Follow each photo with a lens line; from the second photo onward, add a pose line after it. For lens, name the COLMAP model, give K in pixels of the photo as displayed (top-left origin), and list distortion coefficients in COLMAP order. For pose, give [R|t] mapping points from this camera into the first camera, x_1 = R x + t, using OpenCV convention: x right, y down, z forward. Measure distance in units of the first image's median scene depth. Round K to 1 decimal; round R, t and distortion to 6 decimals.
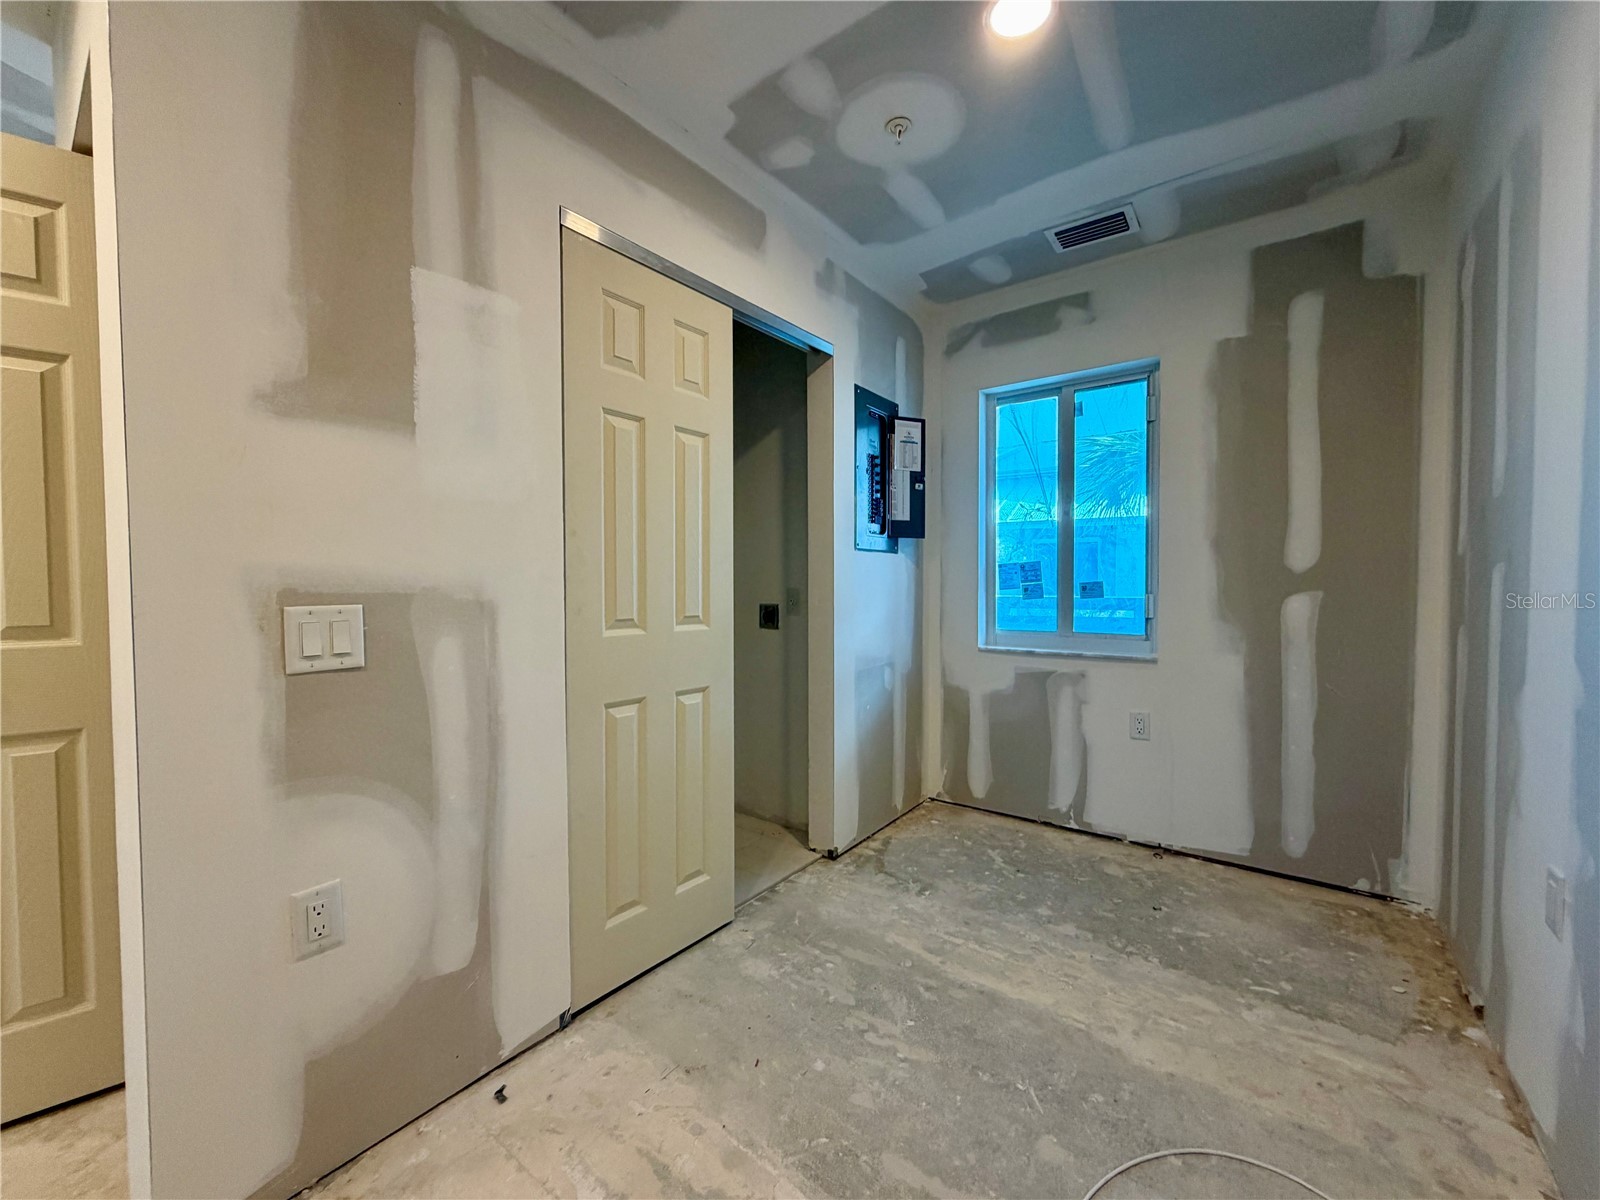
lens RADIAL K [[637.4, 0, 798.0], [0, 637.4, 598.3], [0, 0, 1]] dist [0.001339, -0.000366]
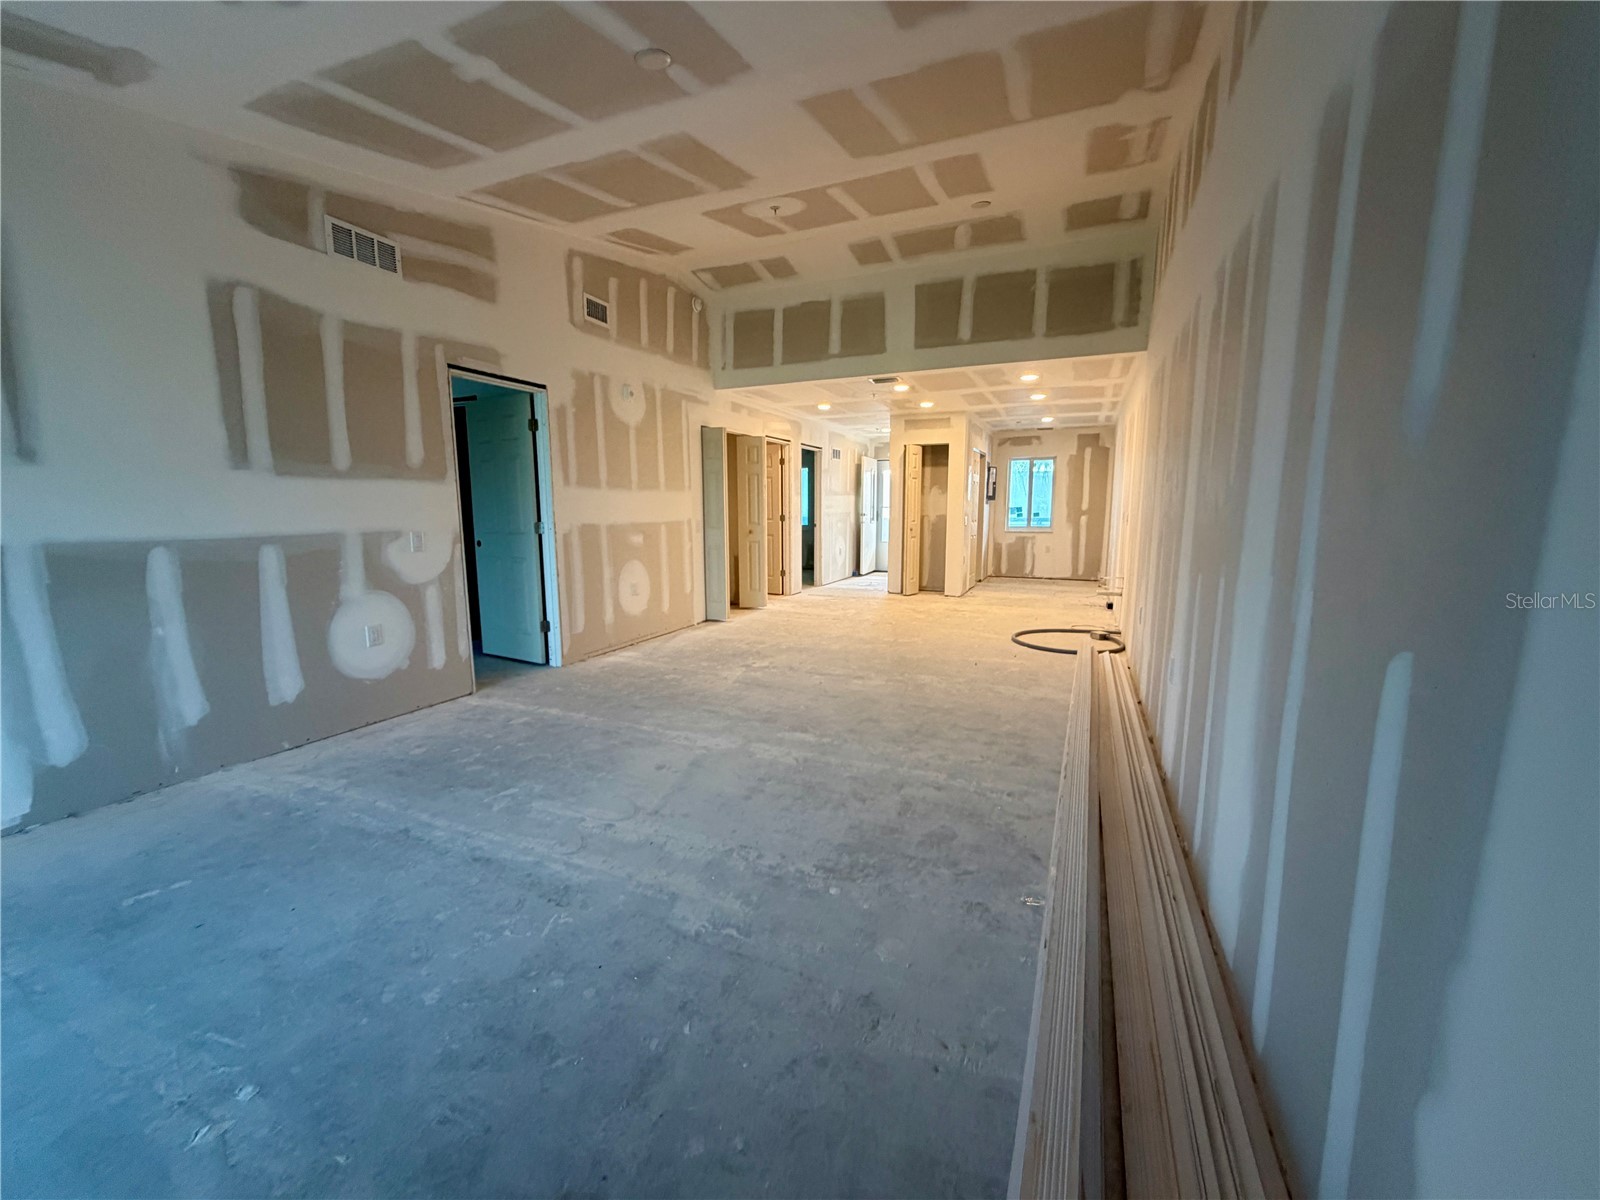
lens RADIAL K [[637.4, 0, 796.3], [0, 637.4, 600.3], [0, 0, 1]] dist [0.001339, -0.000366]
pose [[0.973812, -0.030911, 0.225246, -2.223182], [0.004156, 0.992969, 0.118302, 0.046531], [-0.227319, -0.114268, 0.967093, -2.959064]]
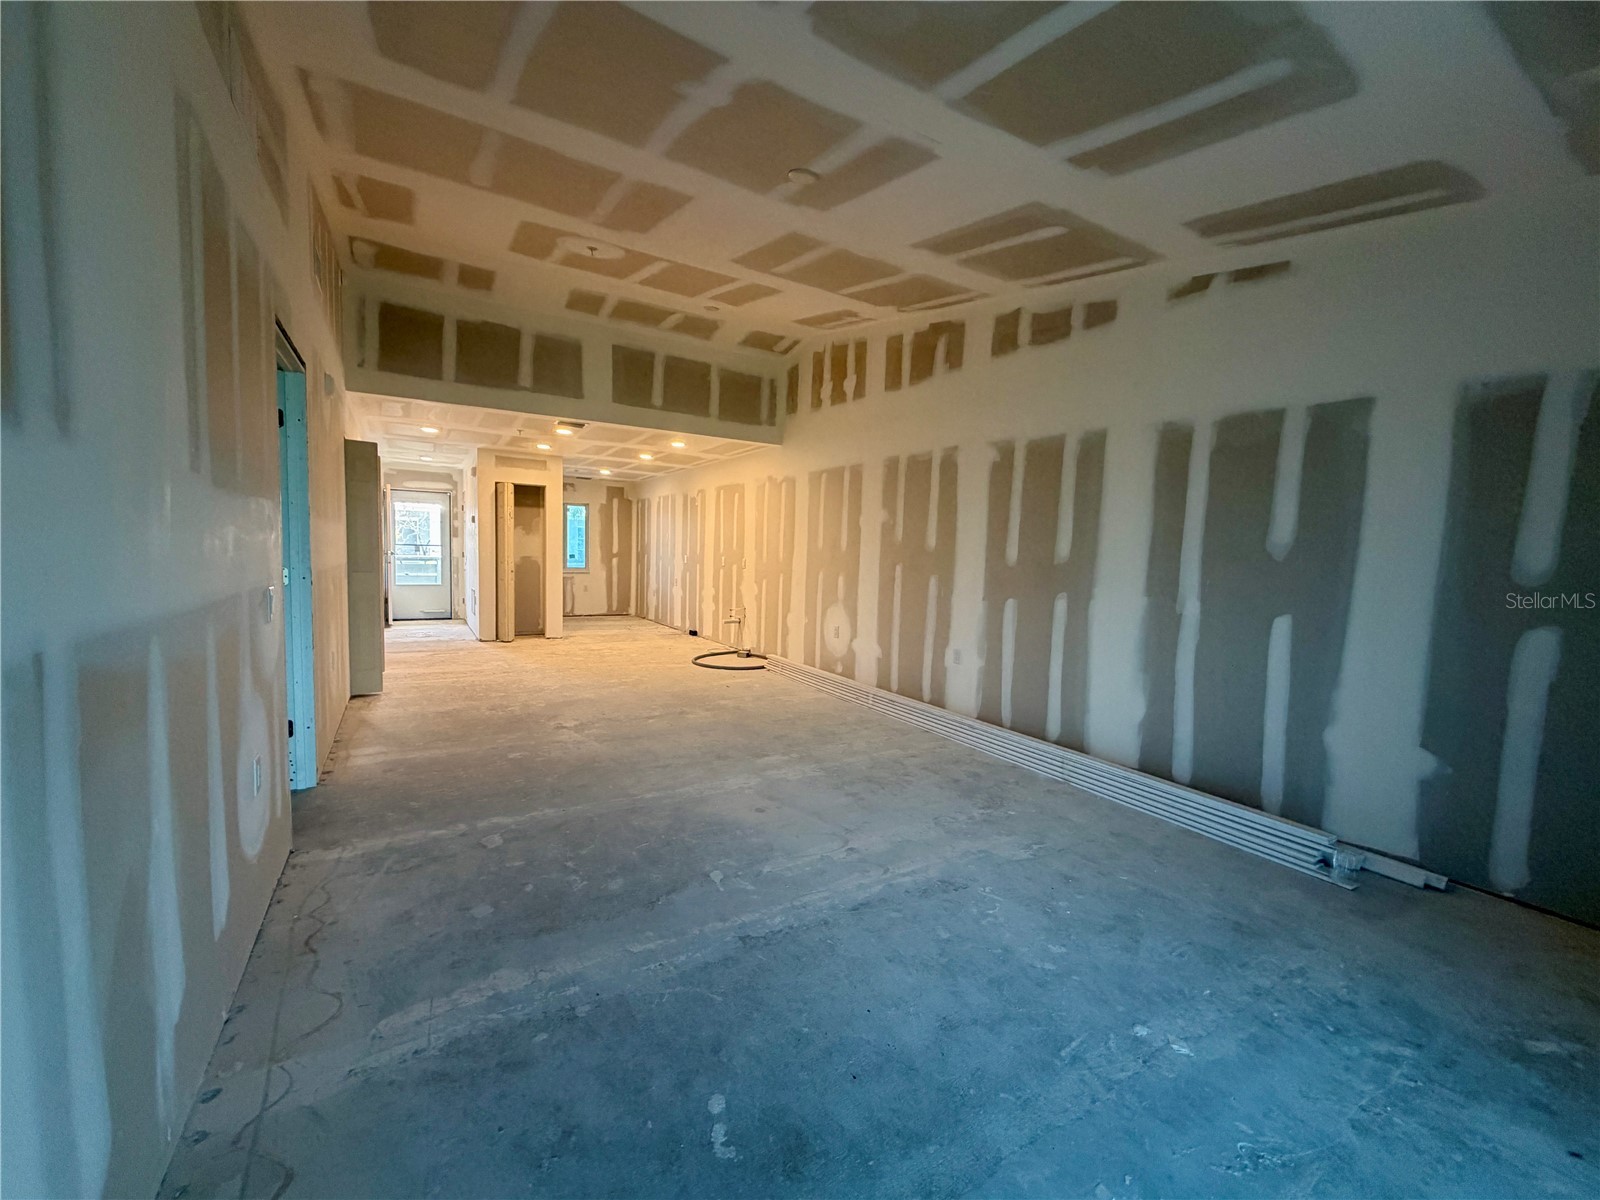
lens RADIAL K [[637.4, 0, 794.6], [0, 637.4, 598.7], [0, 0, 1]] dist [0.001339, -0.000366]
pose [[0.374292, -0.050887, 0.925914, -3.400655], [-0.005413, 0.998356, 0.057057, 0.019863], [-0.927295, -0.026368, 0.373401, -2.225921]]
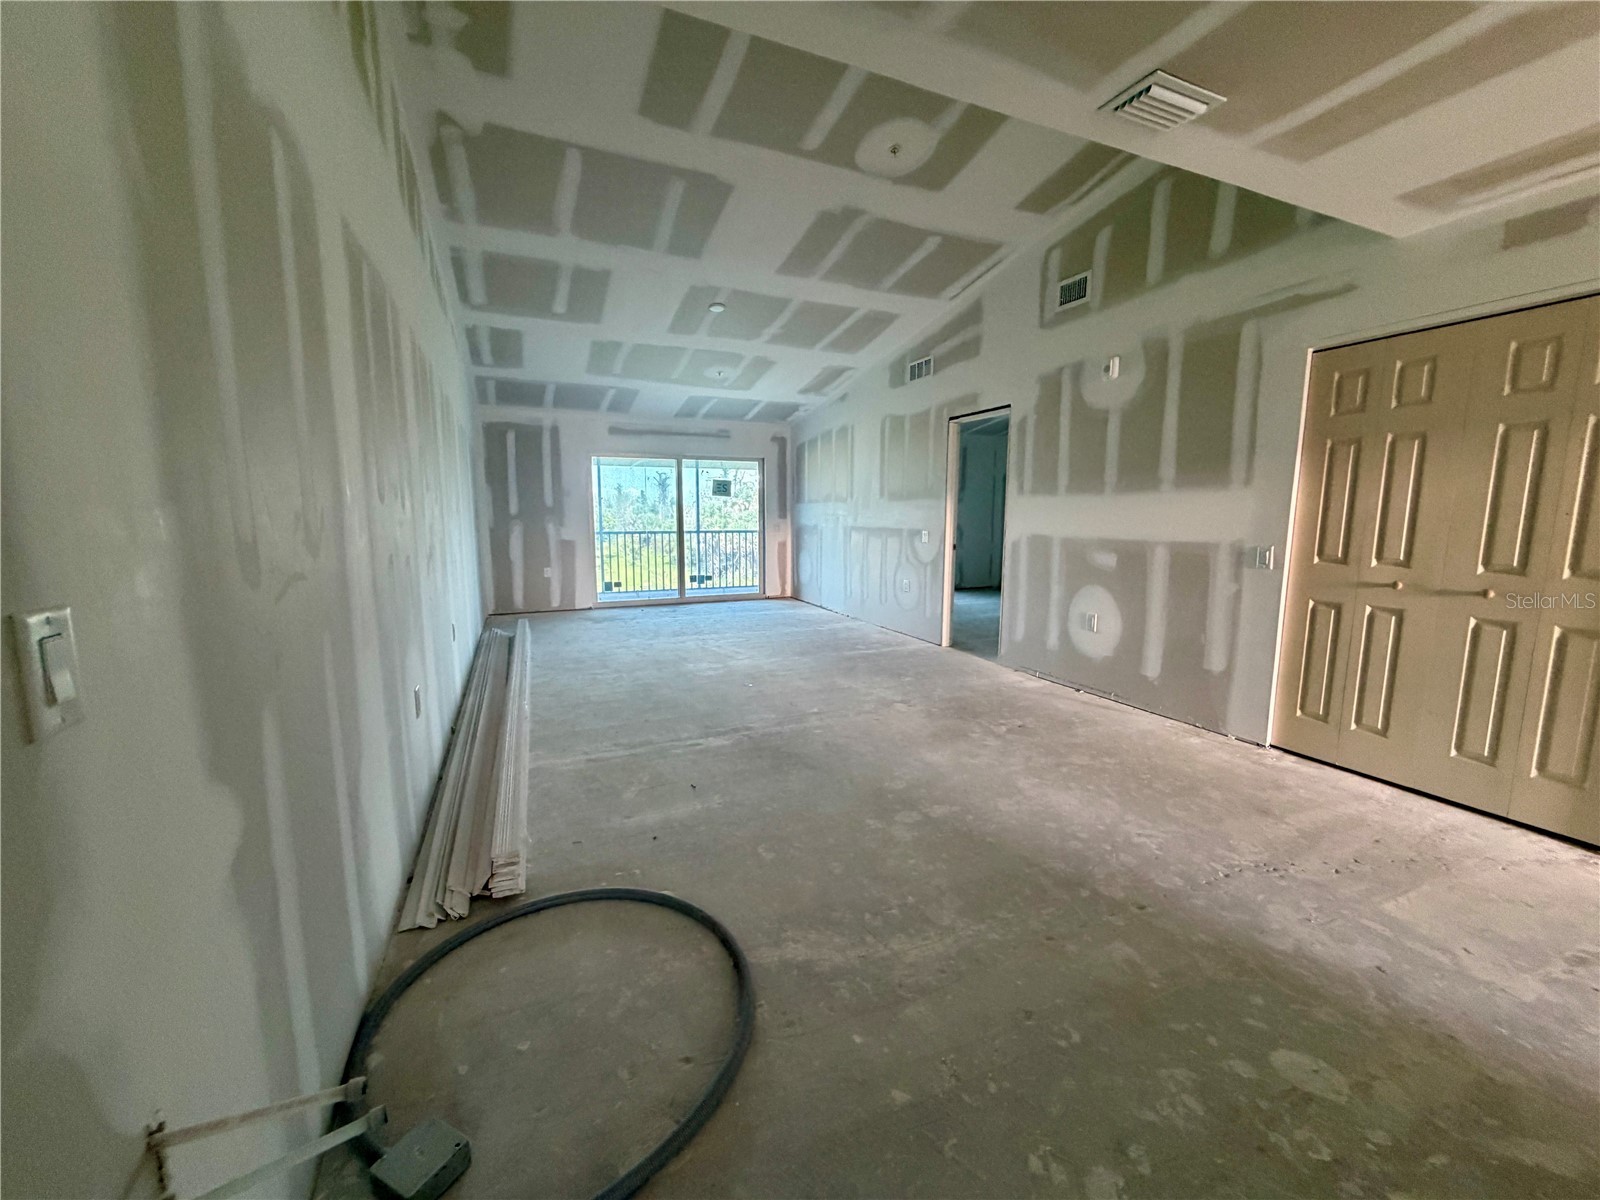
lens RADIAL K [[637.4, 0, 793.8], [0, 637.4, 600.4], [0, 0, 1]] dist [0.001339, -0.000366]
pose [[-0.496977, 0.123139, -0.858983, -0.198094], [-0.021401, 0.987840, 0.153993, -0.048954], [0.867500, 0.094914, -0.488298, -0.271157]]
